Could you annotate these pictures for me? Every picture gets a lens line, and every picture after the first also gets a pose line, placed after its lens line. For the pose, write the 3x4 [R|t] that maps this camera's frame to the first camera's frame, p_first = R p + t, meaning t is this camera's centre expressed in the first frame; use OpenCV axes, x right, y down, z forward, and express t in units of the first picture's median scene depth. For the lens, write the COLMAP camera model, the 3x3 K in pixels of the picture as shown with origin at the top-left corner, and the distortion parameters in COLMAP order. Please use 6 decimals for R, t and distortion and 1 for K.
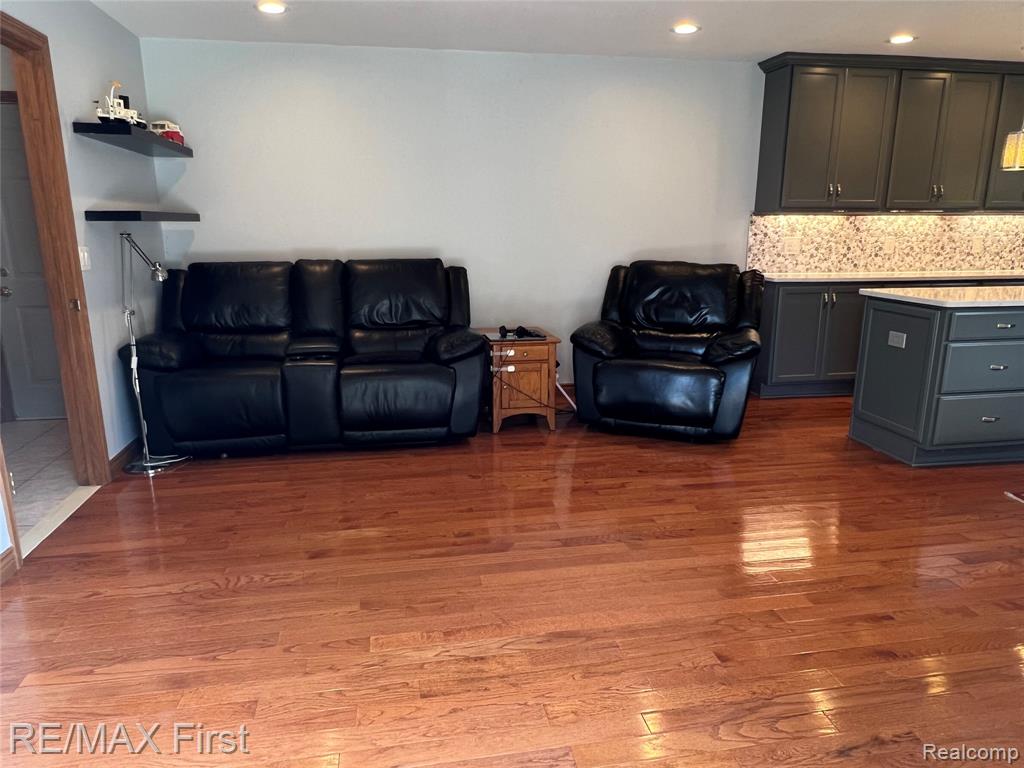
lens RADIAL K [[690.4, 0, 512.0], [0, 690.4, 391.9], [0, 0, 1]] dist [0.000556, -0.005708]
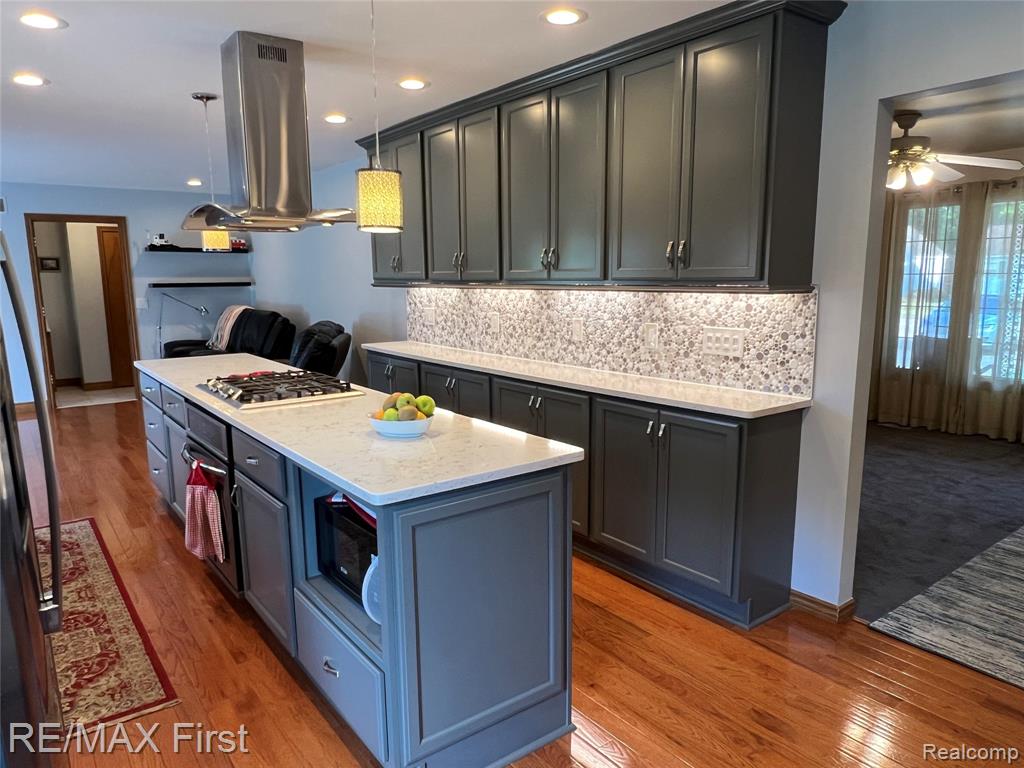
lens RADIAL K [[690.4, 0, 510.1], [0, 690.4, 392.6], [0, 0, 1]] dist [0.000556, -0.005708]
pose [[0.450300, 0.149624, -0.880252, 1.326956], [-0.204278, 0.976975, 0.061565, -0.188927], [0.869195, 0.152093, 0.470497, 0.651567]]
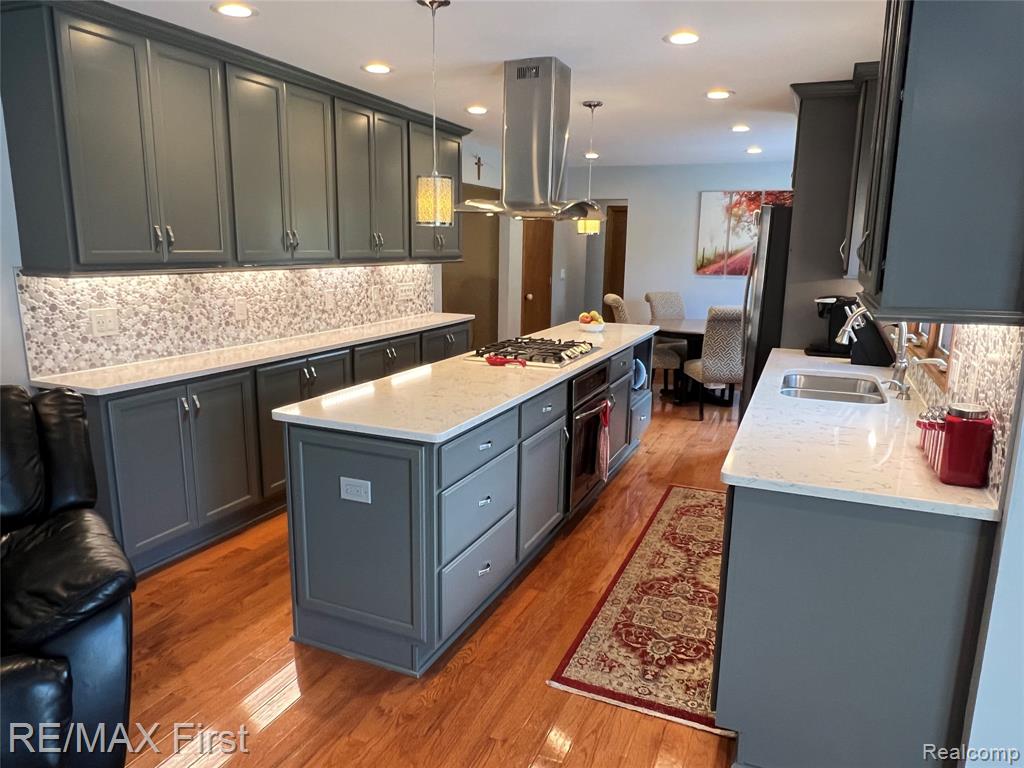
lens RADIAL K [[690.4, 0, 512.6], [0, 690.4, 389.7], [0, 0, 1]] dist [0.000556, -0.005708]
pose [[0.550879, -0.160858, 0.818937, 0.098818], [0.180385, 0.981005, 0.071352, -0.131895], [-0.814858, 0.108417, 0.569431, 0.371124]]
